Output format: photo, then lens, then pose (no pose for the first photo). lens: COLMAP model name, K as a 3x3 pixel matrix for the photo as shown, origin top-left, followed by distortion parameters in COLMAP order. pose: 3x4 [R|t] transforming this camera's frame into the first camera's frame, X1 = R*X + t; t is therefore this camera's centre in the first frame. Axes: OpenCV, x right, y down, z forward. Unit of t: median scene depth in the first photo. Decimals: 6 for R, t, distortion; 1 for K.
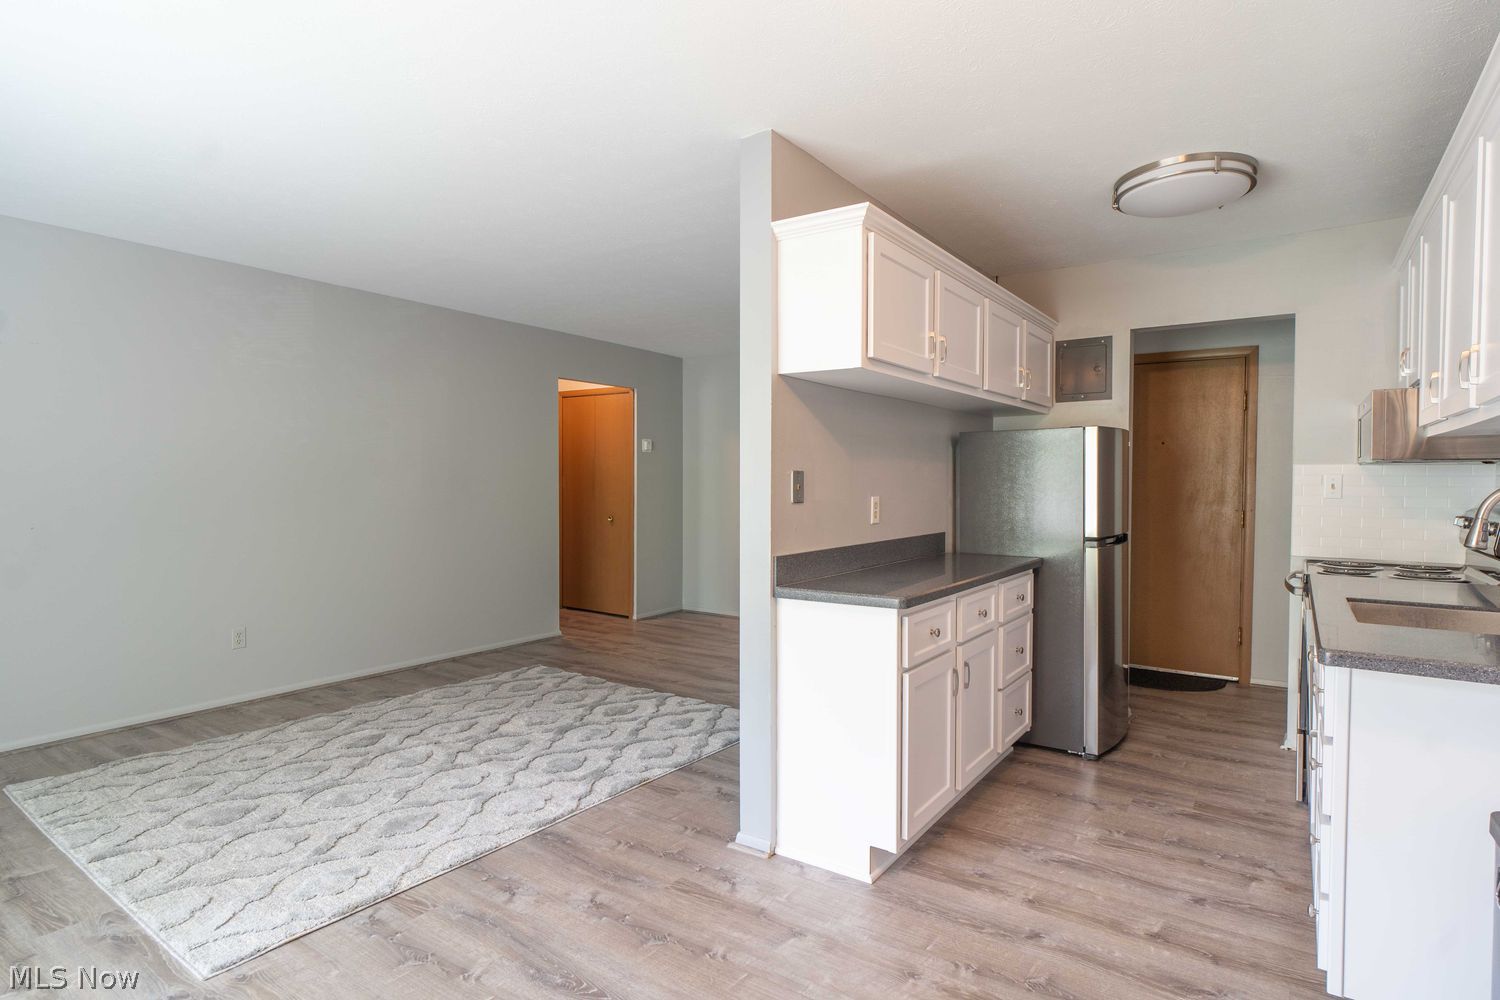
lens RADIAL K [[781.6, 0, 746.6], [0, 781.6, 498.5], [0, 0, 1]] dist [-0.004459, -0.000254]
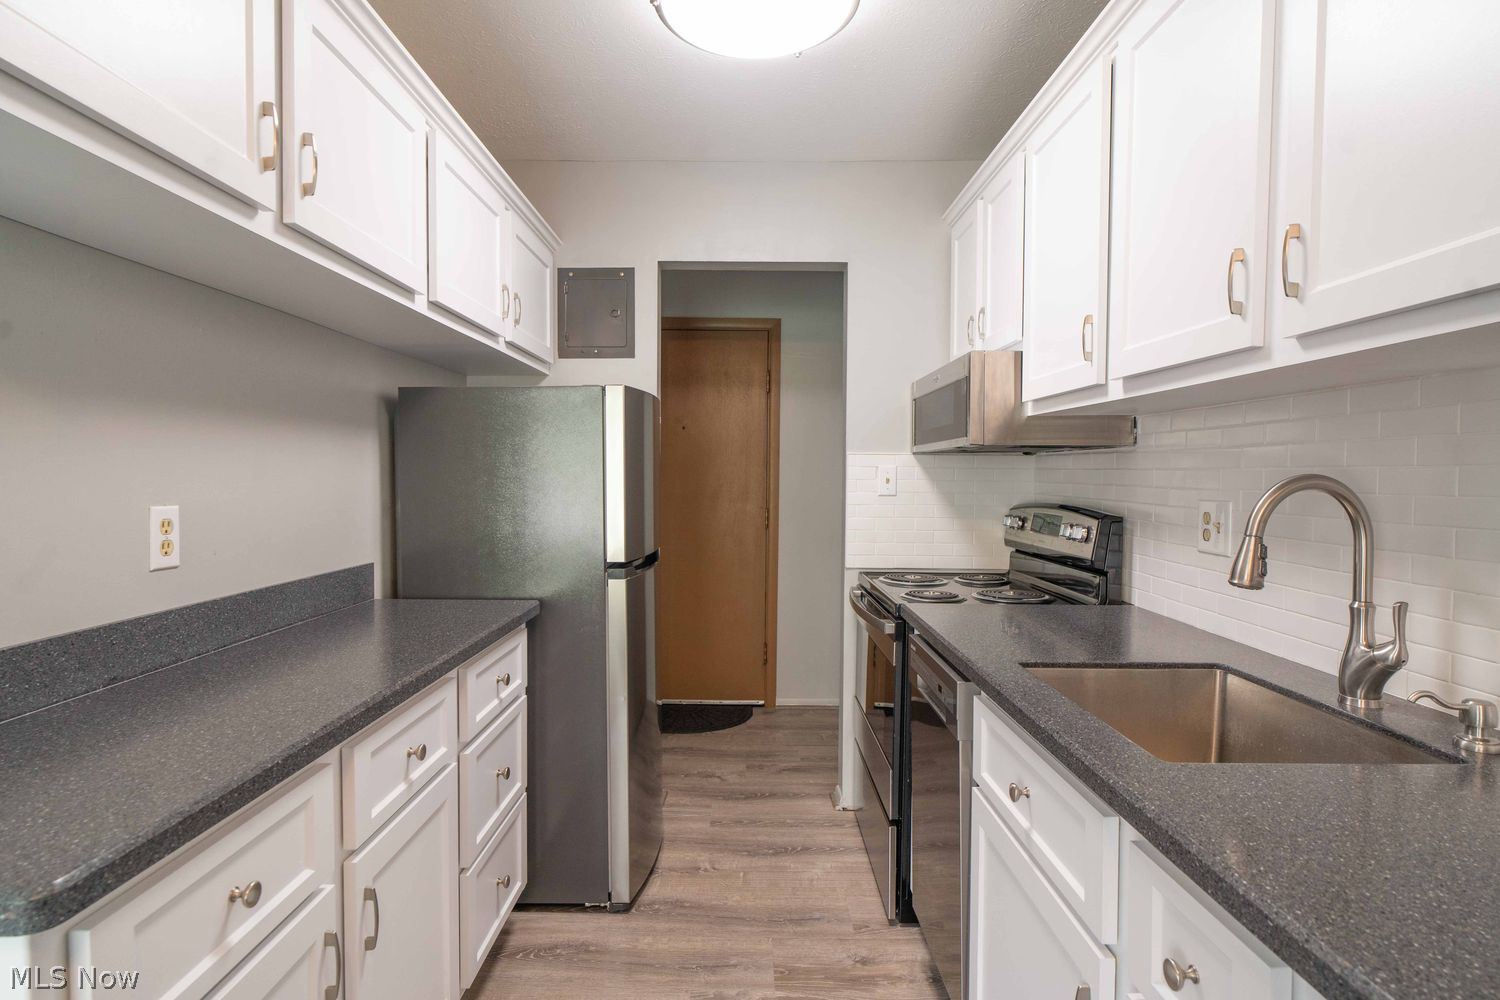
lens RADIAL K [[781.6, 0, 746.6], [0, 781.6, 498.5], [0, 0, 1]] dist [-0.004459, -0.000254]
pose [[0.818439, -0.013956, 0.574423, 0.157148], [0.009262, 0.999896, 0.011097, -0.007086], [-0.574518, -0.003762, 0.818483, 0.400633]]
